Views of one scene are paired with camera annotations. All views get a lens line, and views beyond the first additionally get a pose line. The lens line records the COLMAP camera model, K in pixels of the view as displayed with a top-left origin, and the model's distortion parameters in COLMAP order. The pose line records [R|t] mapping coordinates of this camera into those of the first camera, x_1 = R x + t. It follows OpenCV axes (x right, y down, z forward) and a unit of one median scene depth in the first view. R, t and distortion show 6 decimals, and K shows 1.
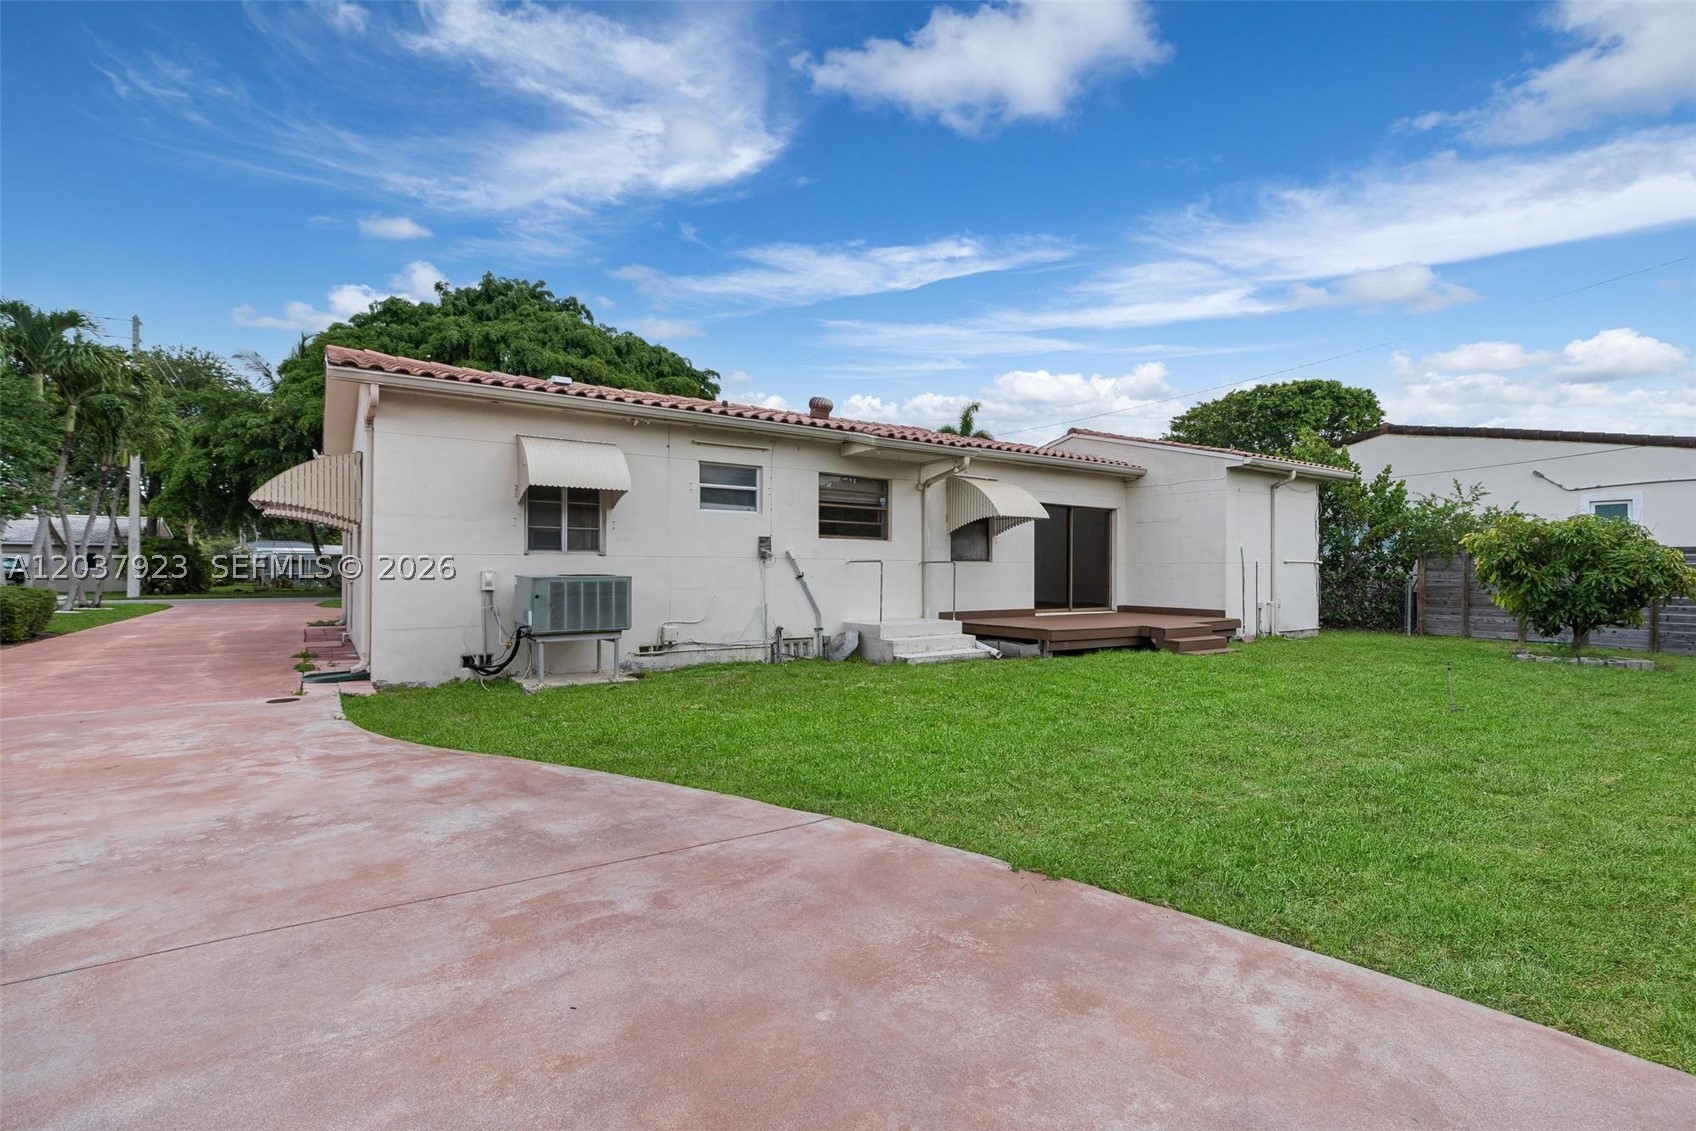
lens RADIAL K [[779.8, 0, 842.8], [0, 779.8, 564.8], [0, 0, 1]] dist [-0.003864, -0.000272]
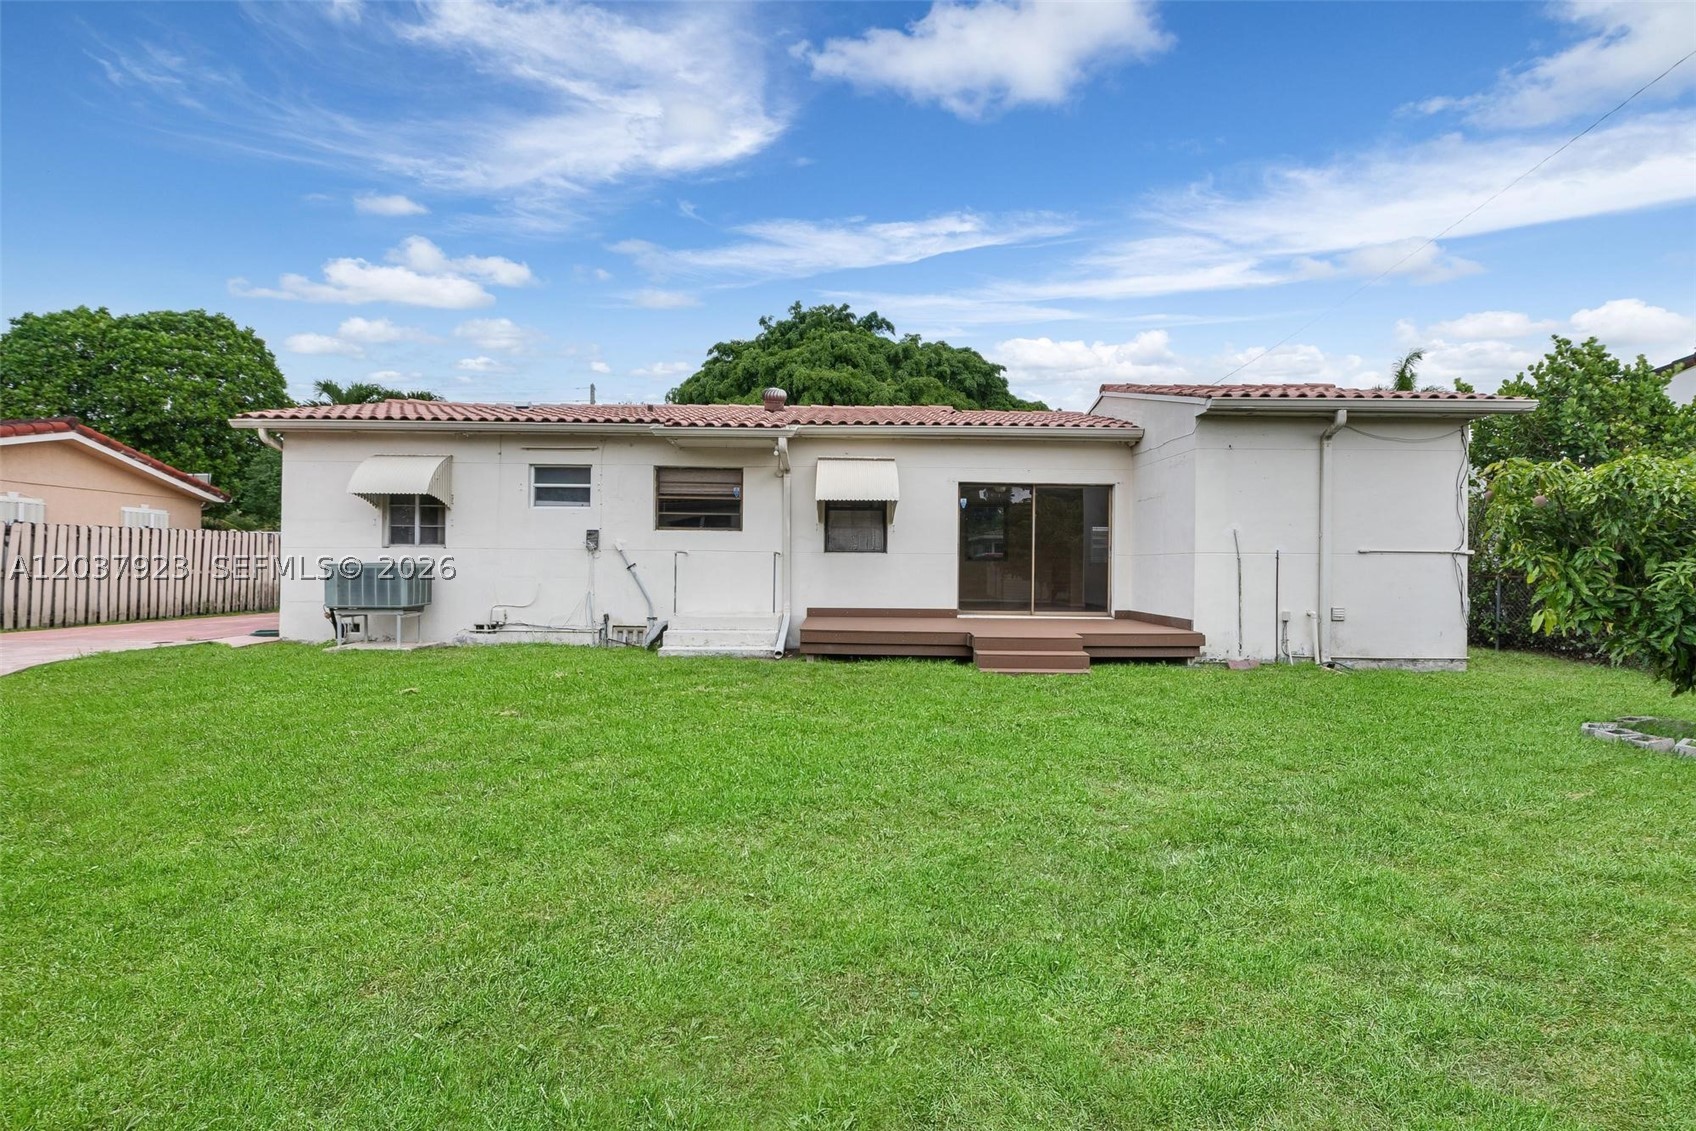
lens RADIAL K [[764.4, 0, 840.5], [0, 764.4, 558.3], [0, 0, 1]] dist [-0.003751, -0.000268]
pose [[0.828858, -0.001121, -0.559458, 0.707458], [-0.000765, 0.999995, -0.003137, 0.005991], [0.559458, 0.003028, 0.828853, 0.288505]]
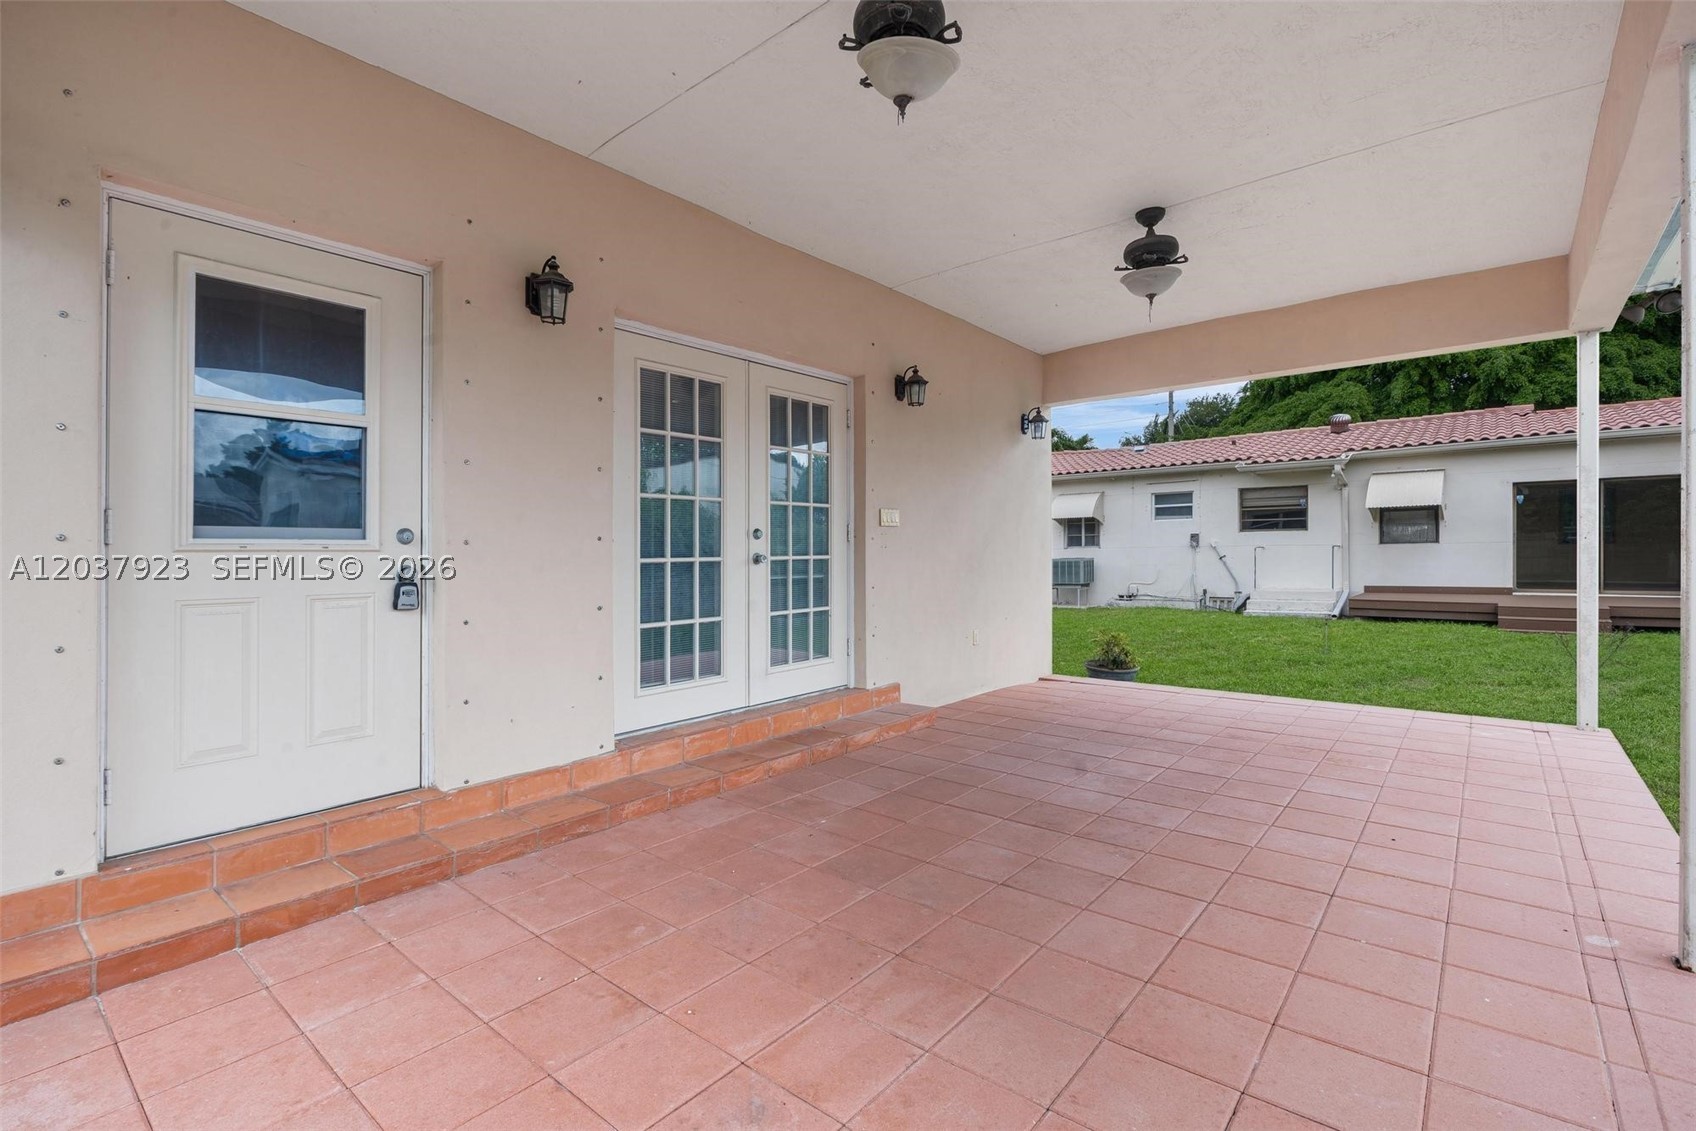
lens RADIAL K [[776.6, 0, 848.1], [0, 776.6, 548.2], [0, 0, 1]] dist [-0.000836, -0.000592]
pose [[0.270442, -0.014359, -0.962629, 1.167938], [0.022472, 0.999710, -0.008599, -0.006993], [0.962474, -0.019307, 0.270687, -0.134764]]
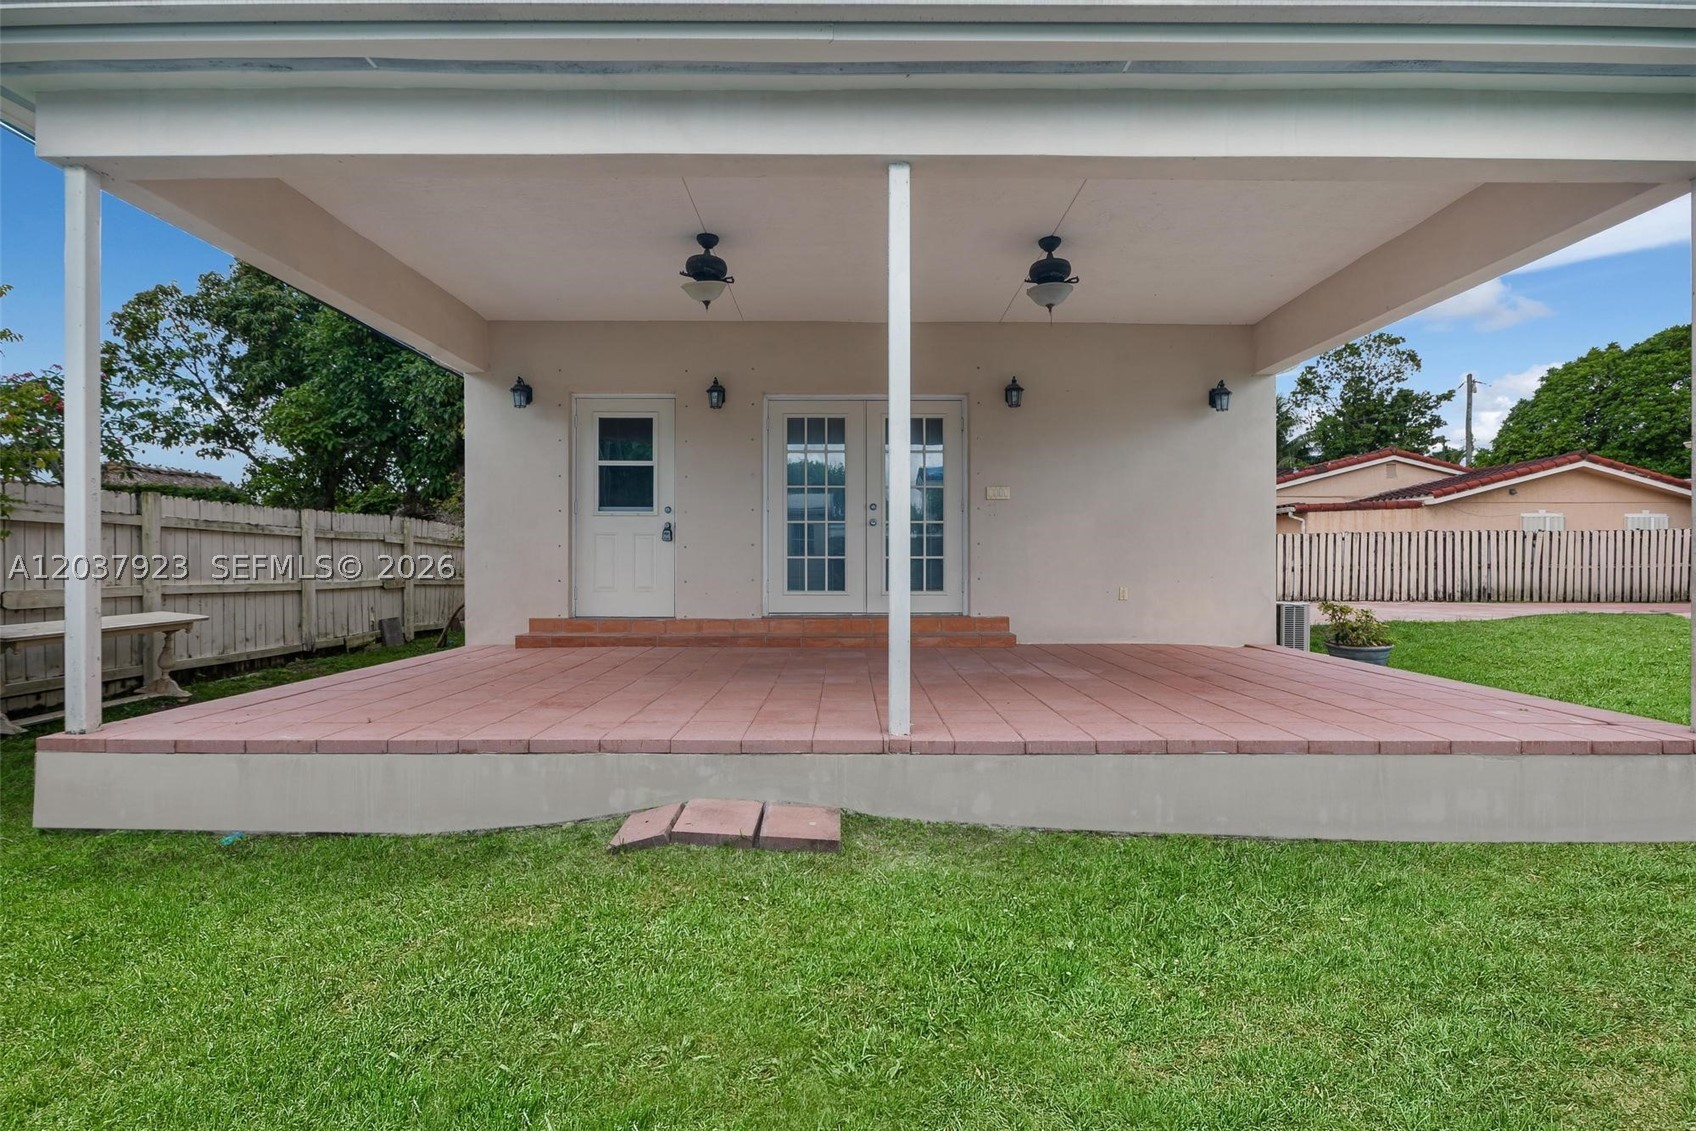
lens RADIAL K [[764.4, 0, 848.0], [0, 764.4, 565.5], [0, 0, 1]] dist [-0.002875, -0.000455]
pose [[-0.552979, -0.005756, -0.833175, 1.293699], [0.006712, 0.999913, -0.011363, 0.031621], [0.833168, -0.011876, -0.552892, 0.216294]]
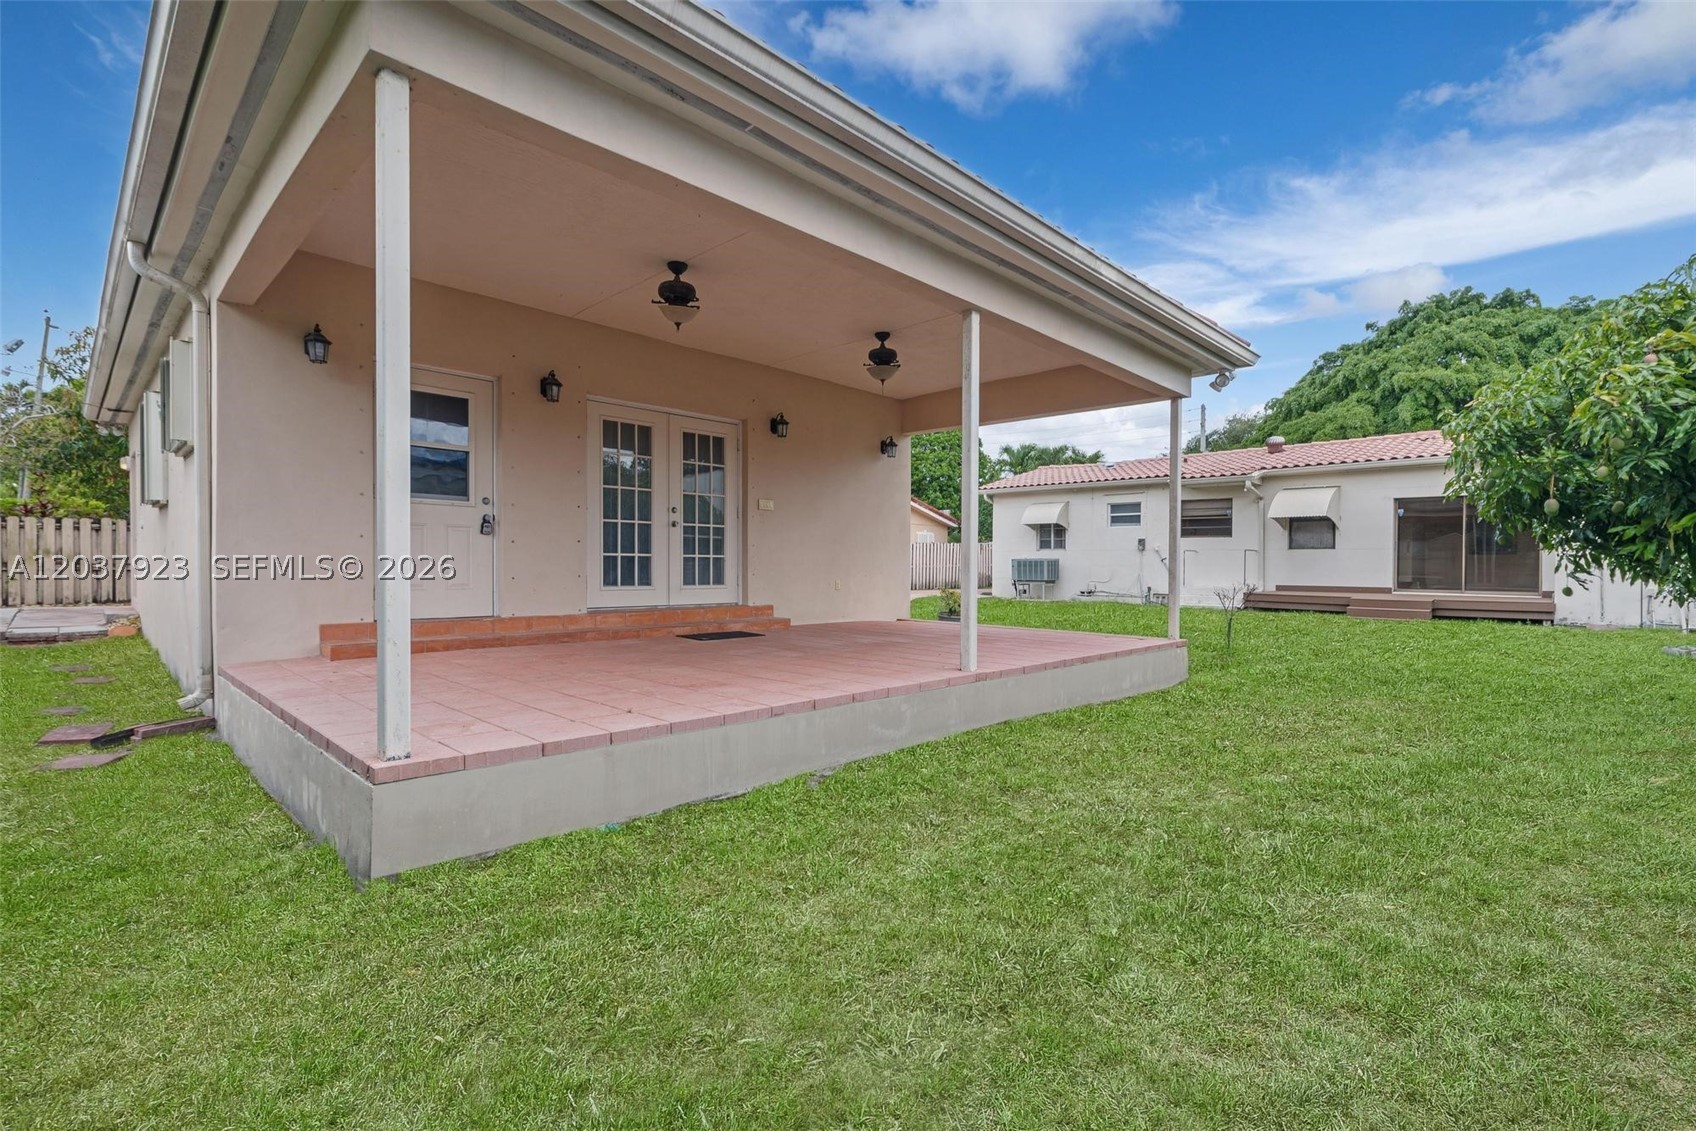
lens RADIAL K [[774.2, 0, 866.4], [0, 774.2, 597.9], [0, 0, 1]] dist [-0.005329, -0.000182]
pose [[0.217309, 0.038671, -0.975337, 1.469080], [0.001635, 0.999199, 0.039981, 0.028934], [0.976101, -0.010283, 0.217072, -0.064147]]
